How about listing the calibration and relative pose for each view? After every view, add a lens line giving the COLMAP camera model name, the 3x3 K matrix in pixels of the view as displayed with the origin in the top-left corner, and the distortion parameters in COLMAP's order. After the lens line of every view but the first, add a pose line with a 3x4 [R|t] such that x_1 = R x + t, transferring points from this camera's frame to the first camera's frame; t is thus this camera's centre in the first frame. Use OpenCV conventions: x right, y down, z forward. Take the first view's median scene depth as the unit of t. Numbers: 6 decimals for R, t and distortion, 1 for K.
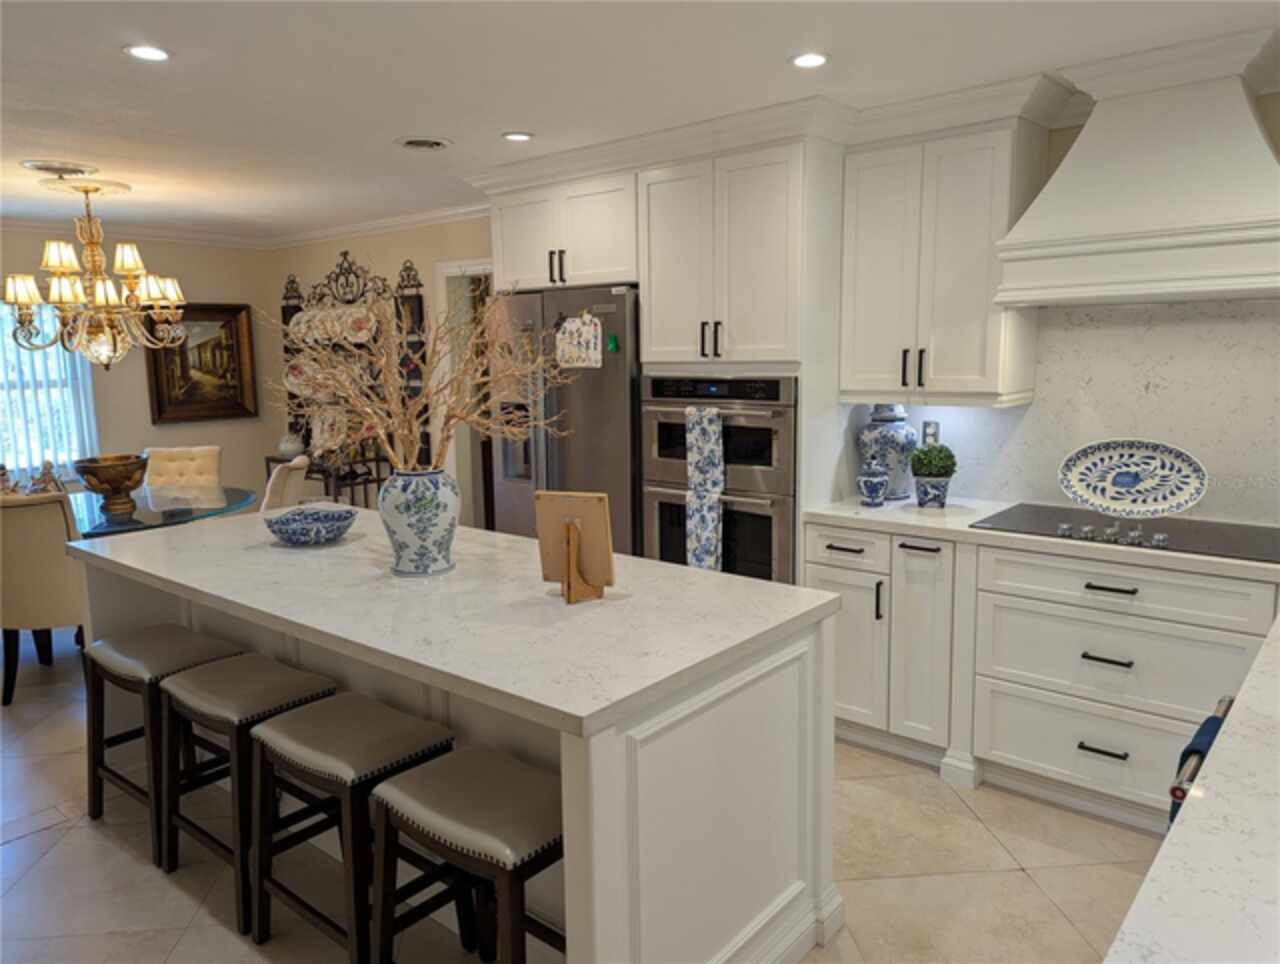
lens RADIAL K [[902.5, 0, 645.1], [0, 902.5, 474.1], [0, 0, 1]] dist [0.039881, -0.020334]
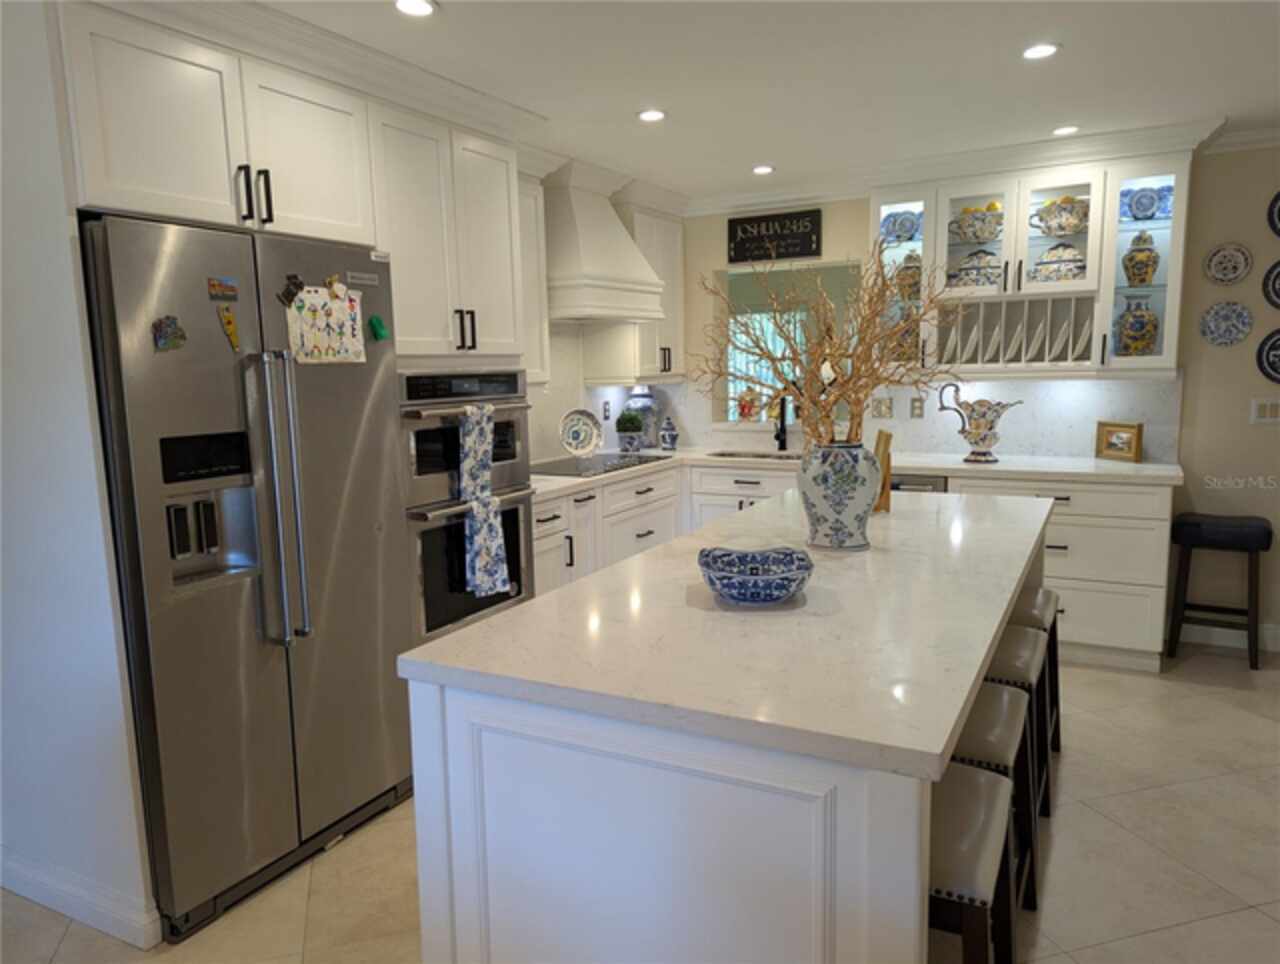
lens RADIAL K [[902.5, 0, 639.6], [0, 902.5, 486.5], [0, 0, 1]] dist [0.039881, -0.020334]
pose [[-0.210550, -0.110902, 0.971272, -0.737739], [0.167713, 0.974716, 0.147652, -0.086998], [-0.963089, 0.193983, -0.186627, 0.887402]]
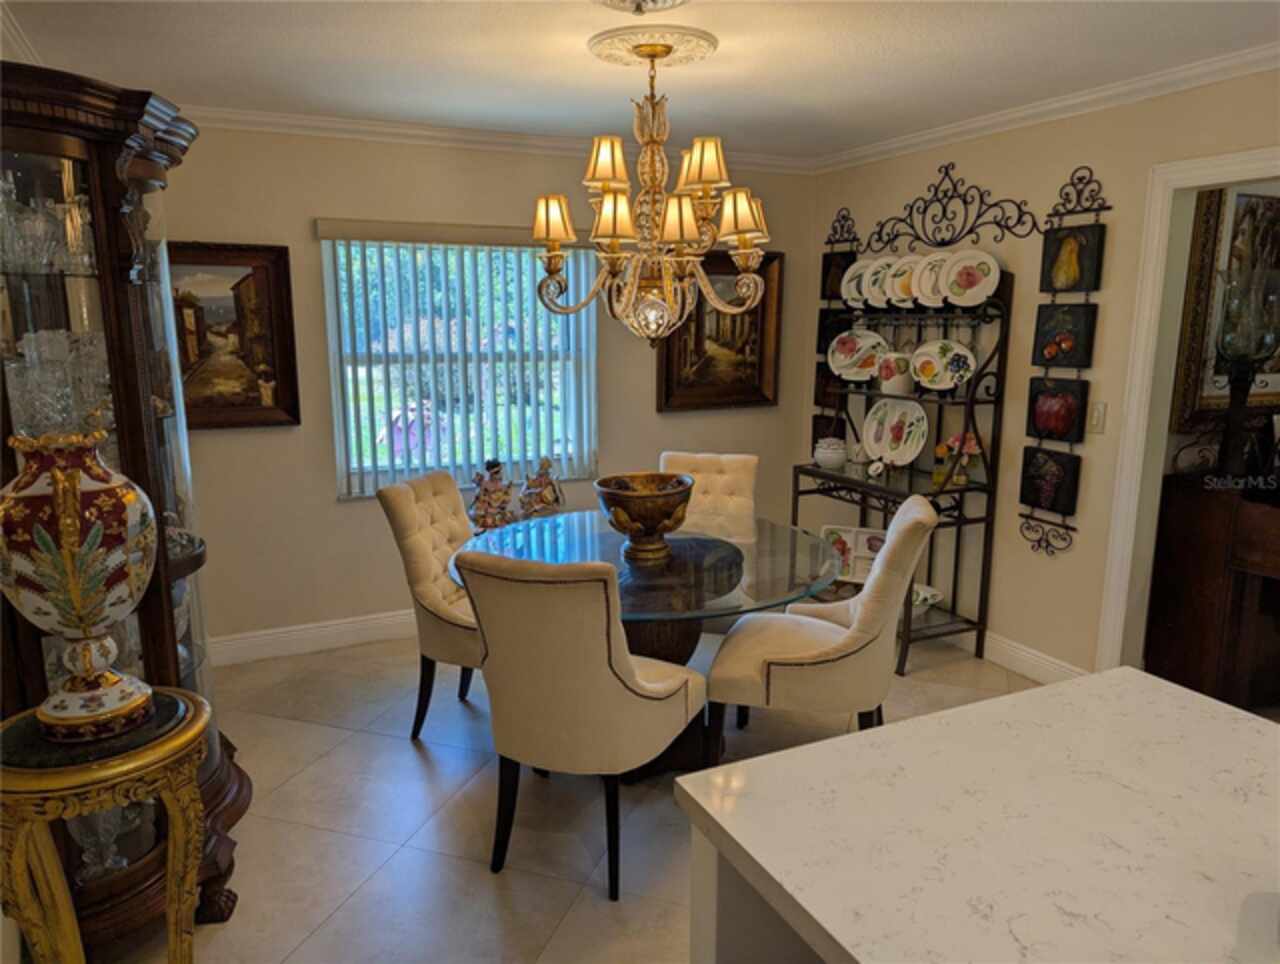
lens RADIAL K [[902.5, 0, 637.9], [0, 902.5, 486.1], [0, 0, 1]] dist [0.039881, -0.020334]
pose [[0.909214, 0.093624, -0.405666, -0.294973], [-0.072129, 0.995075, 0.067992, -0.052412], [0.410034, -0.032559, 0.911489, 0.366589]]
